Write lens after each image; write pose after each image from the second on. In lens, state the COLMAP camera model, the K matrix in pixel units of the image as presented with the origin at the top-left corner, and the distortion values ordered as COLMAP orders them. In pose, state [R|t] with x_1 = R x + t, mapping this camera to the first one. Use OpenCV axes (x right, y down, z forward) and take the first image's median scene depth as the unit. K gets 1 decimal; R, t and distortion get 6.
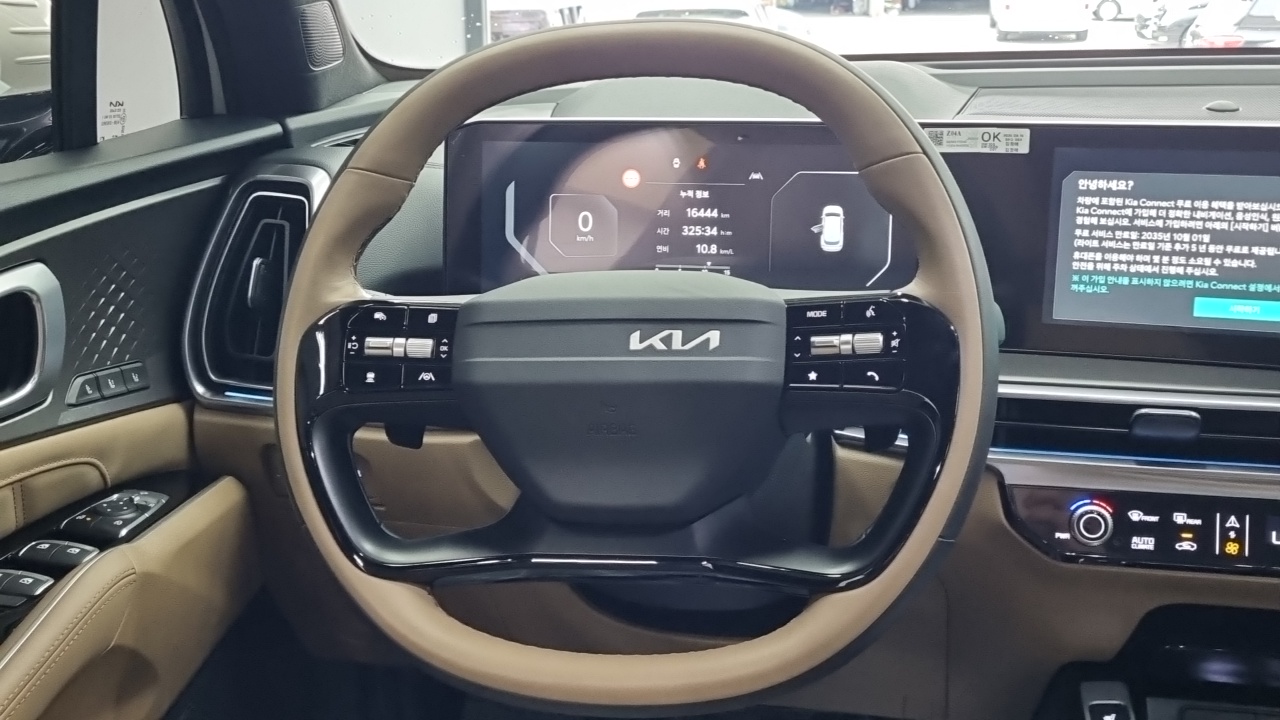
lens RADIAL K [[1459.9, 0, 640.0], [0, 1459.9, 360.0], [0, 0, 1]] dist [0.019486, 0.030684]
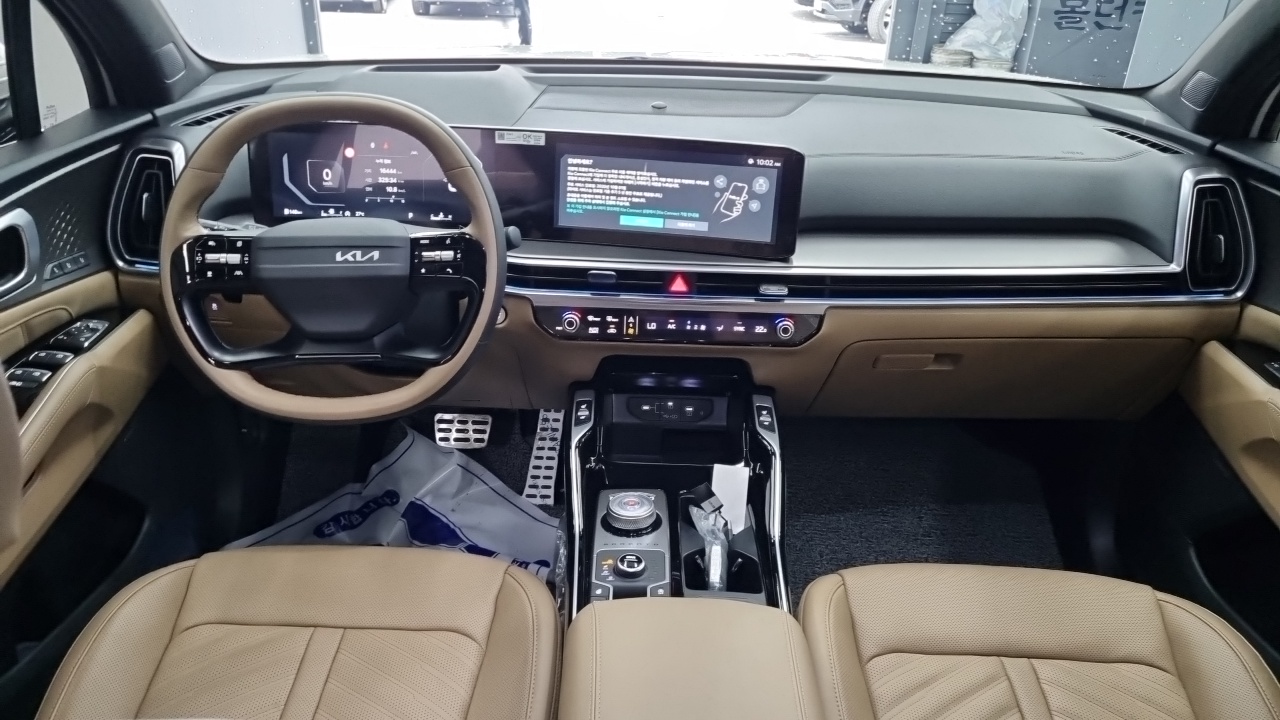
lens RADIAL K [[910.8, 0, 623.7], [0, 910.8, 353.3], [0, 0, 1]] dist [0.058136, -0.059101]
pose [[0.979570, -0.049699, 0.194868, 0.110799], [0.011016, 0.980789, 0.194762, -0.105347], [-0.200804, -0.188636, 0.961298, -0.334136]]
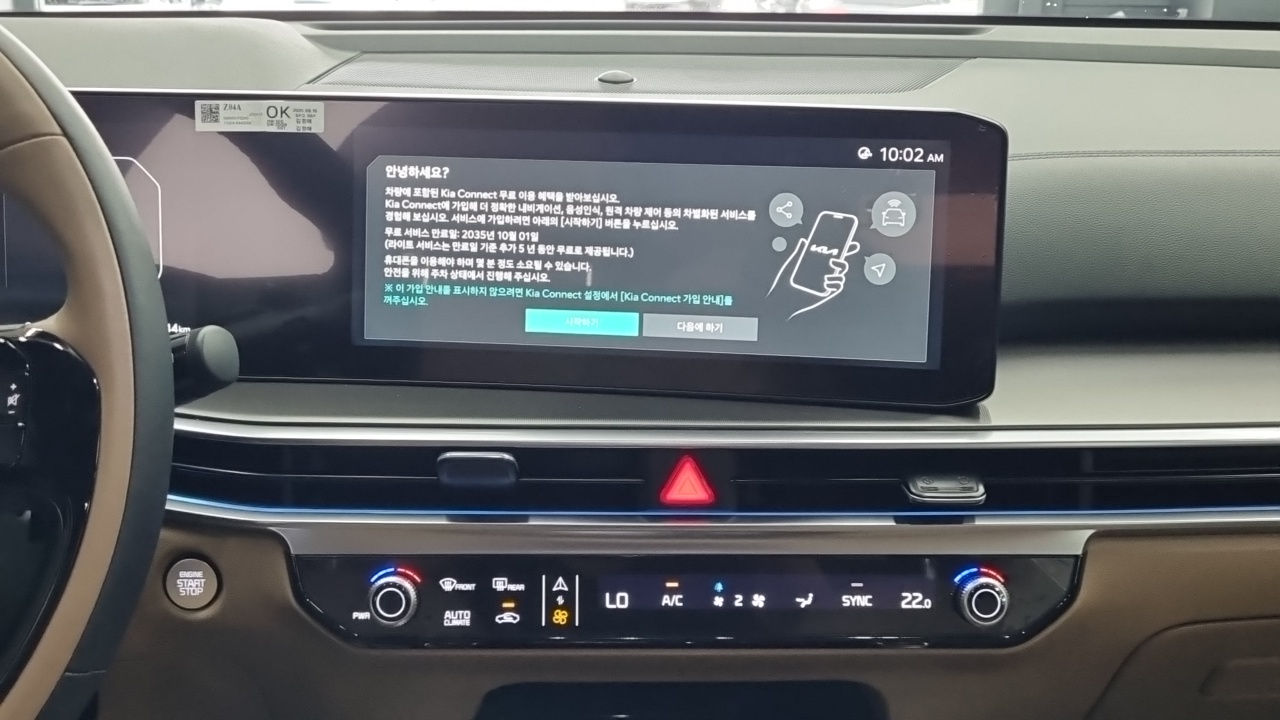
lens RADIAL K [[1534.3, 0, 633.5], [0, 1534.3, 350.8], [0, 0, 1]] dist [0.024778, 0.078300]
pose [[0.968579, -0.037214, 0.245906, 0.224502], [0.035855, 0.999307, 0.010001, -0.025596], [-0.246108, -0.000870, 0.969242, 0.150364]]
